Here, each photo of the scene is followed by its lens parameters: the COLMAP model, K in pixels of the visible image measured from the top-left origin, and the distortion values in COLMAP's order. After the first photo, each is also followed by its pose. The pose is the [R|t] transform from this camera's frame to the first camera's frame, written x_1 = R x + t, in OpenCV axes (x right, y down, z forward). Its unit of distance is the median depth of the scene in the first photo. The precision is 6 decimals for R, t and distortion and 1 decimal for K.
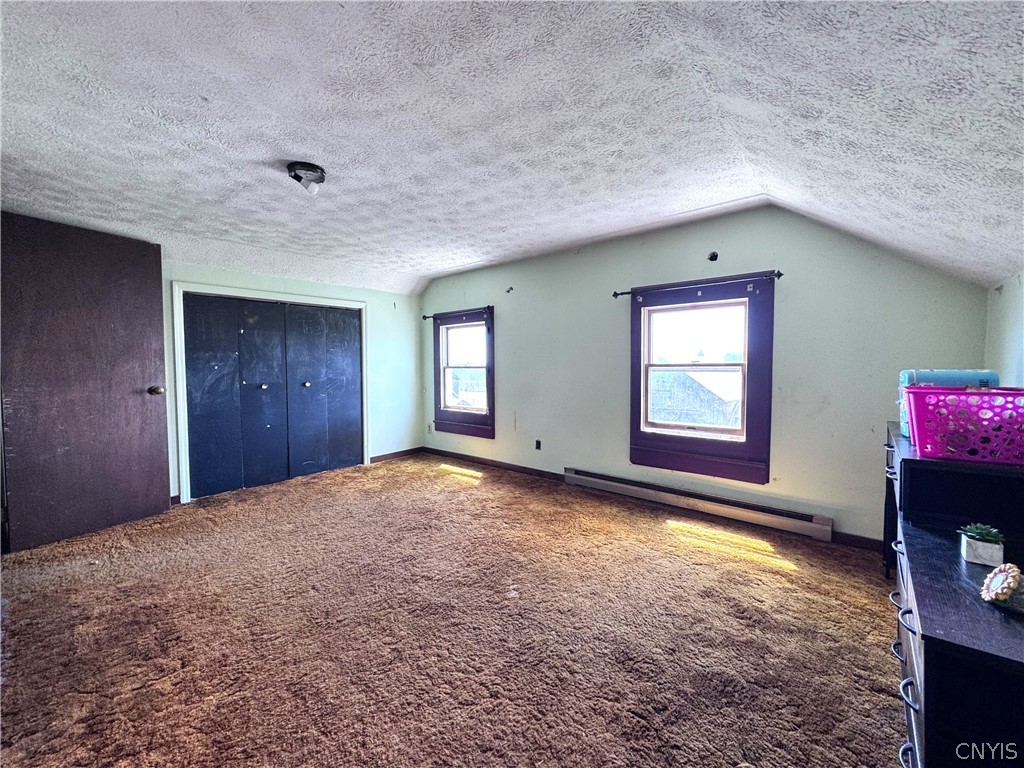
lens RADIAL K [[408.2, 0, 512.1], [0, 408.2, 382.7], [0, 0, 1]] dist [-0.002700, -0.000067]
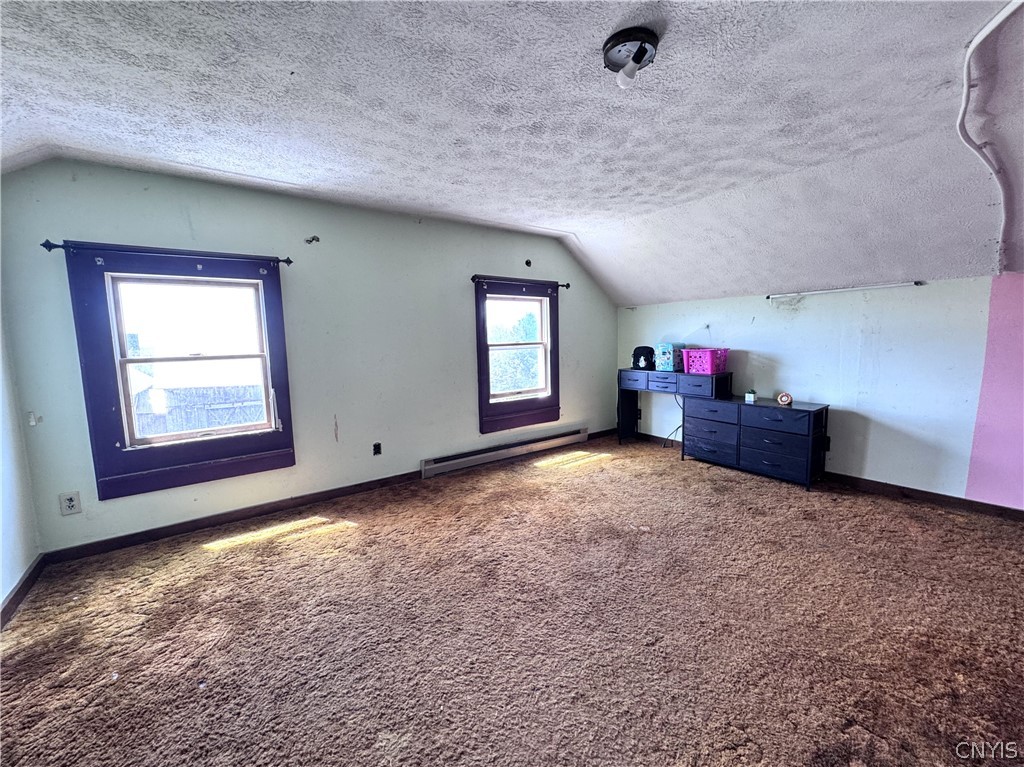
lens RADIAL K [[408.2, 0, 512.1], [0, 408.2, 382.2], [0, 0, 1]] dist [-0.002700, -0.000067]
pose [[0.234829, -0.099540, 0.966927, -0.762474], [0.070297, 0.993877, 0.085241, -0.032690], [-0.969491, 0.047955, 0.240389, 0.658119]]
